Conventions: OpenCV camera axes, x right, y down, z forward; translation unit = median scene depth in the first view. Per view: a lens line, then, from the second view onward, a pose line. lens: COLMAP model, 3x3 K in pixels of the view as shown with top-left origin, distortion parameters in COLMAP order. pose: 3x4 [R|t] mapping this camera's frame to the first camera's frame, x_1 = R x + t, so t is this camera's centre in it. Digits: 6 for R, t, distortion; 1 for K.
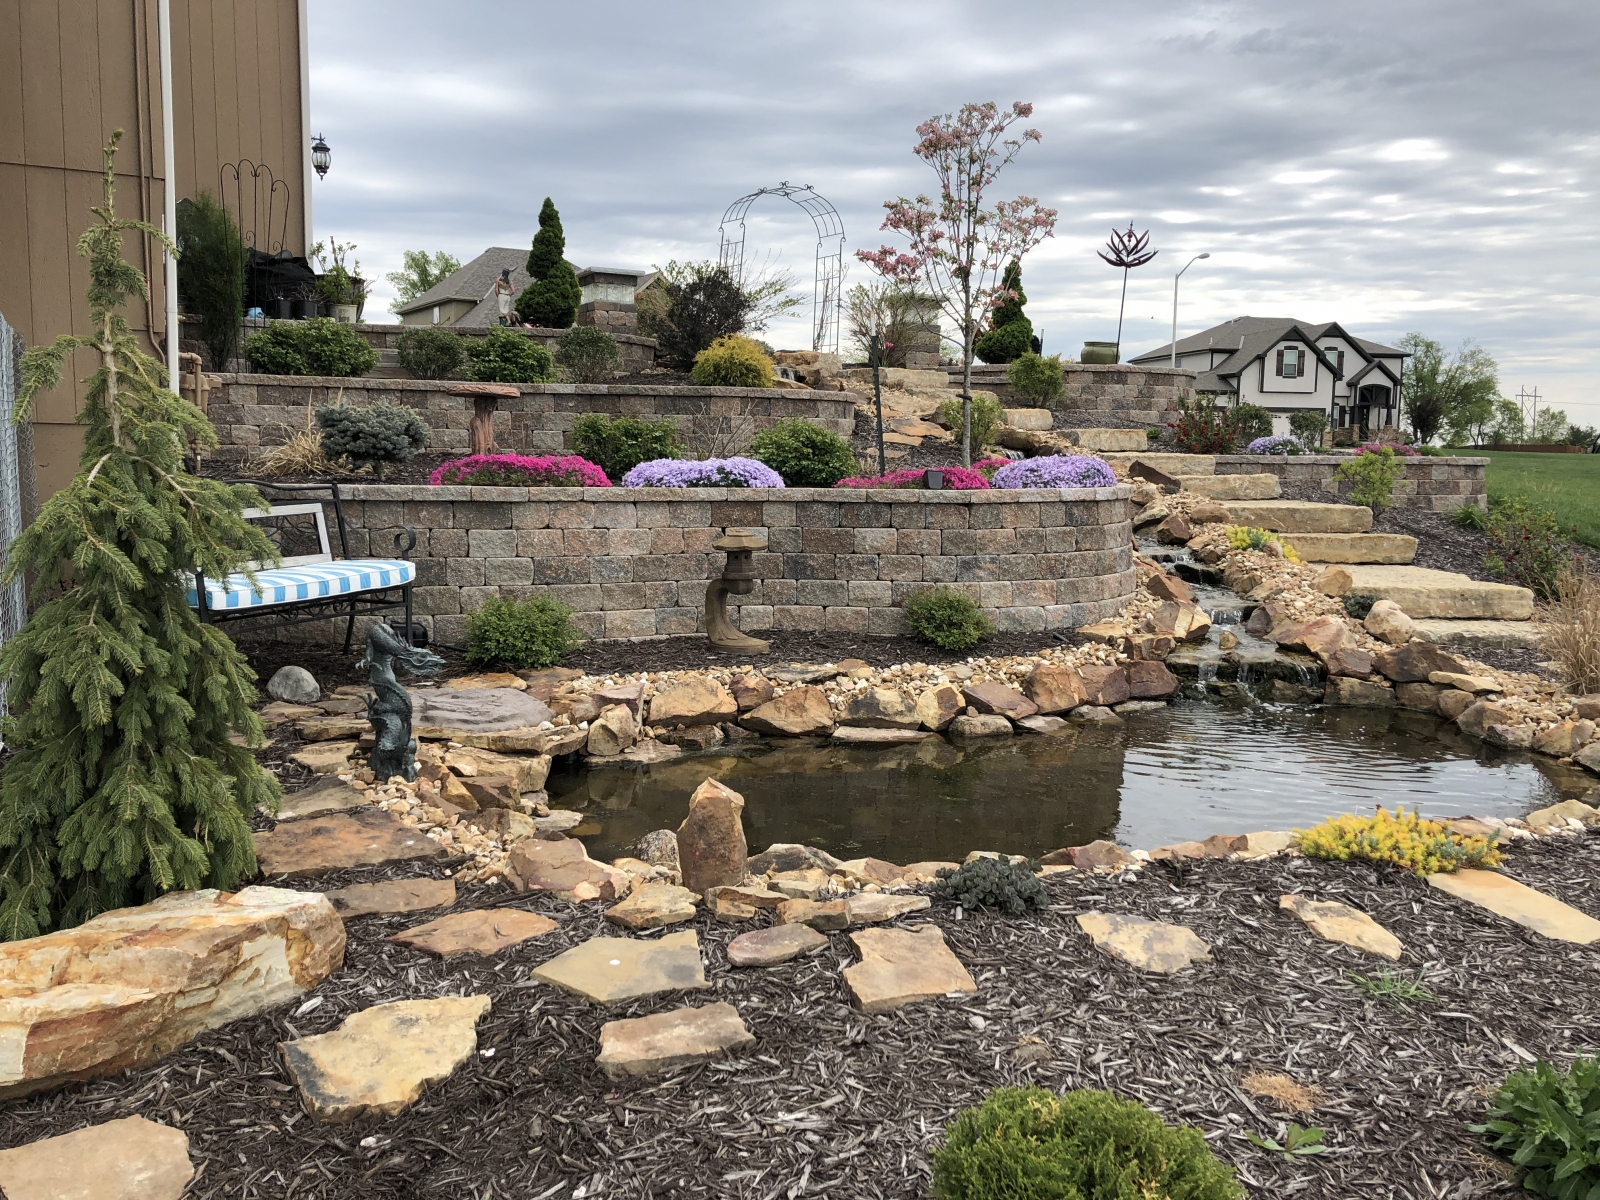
lens RADIAL K [[1316.6, 0, 784.6], [0, 1316.6, 577.2], [0, 0, 1]] dist [0.012452, 0.005725]
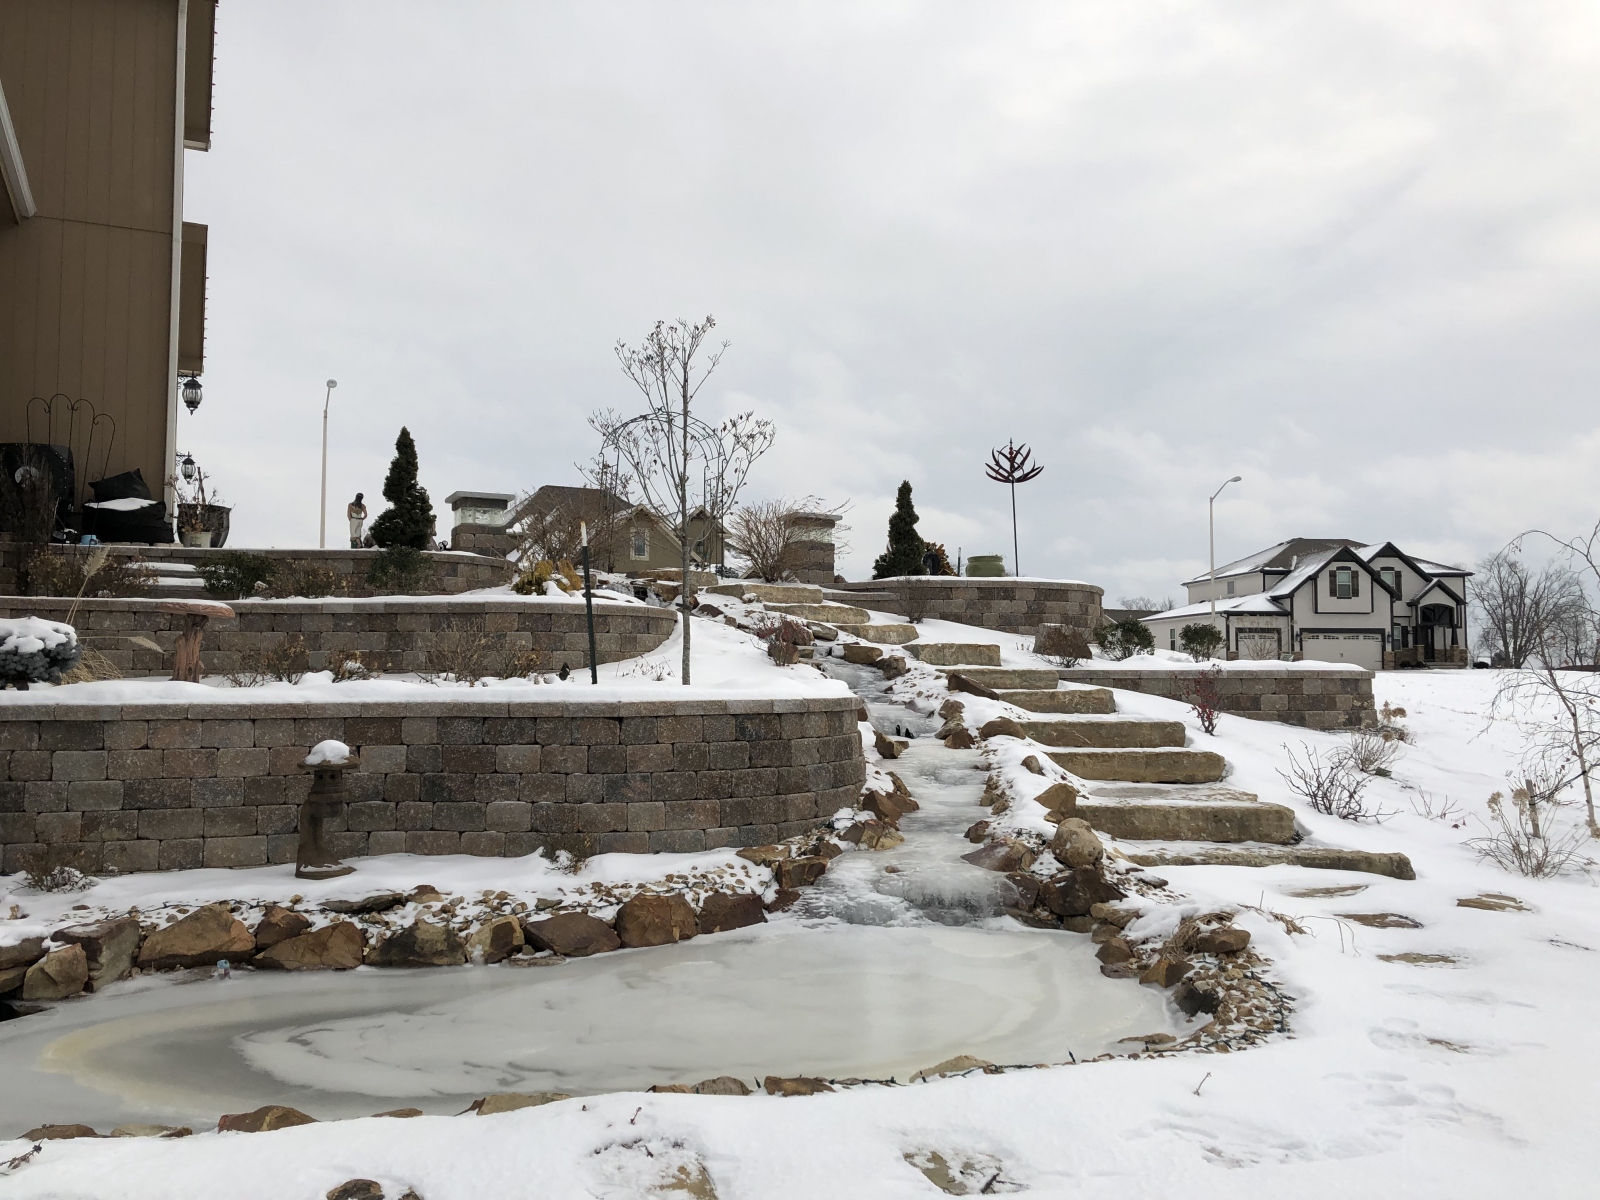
lens RADIAL K [[1300.2, 0, 800.0], [0, 1300.2, 600.0], [0, 0, 1]] dist [0.051492, -0.004669]
pose [[0.997949, -0.014551, -0.062342, 0.154792], [0.004675, 0.987789, -0.155730, 0.002951], [0.063847, 0.155119, 0.985831, 0.037654]]
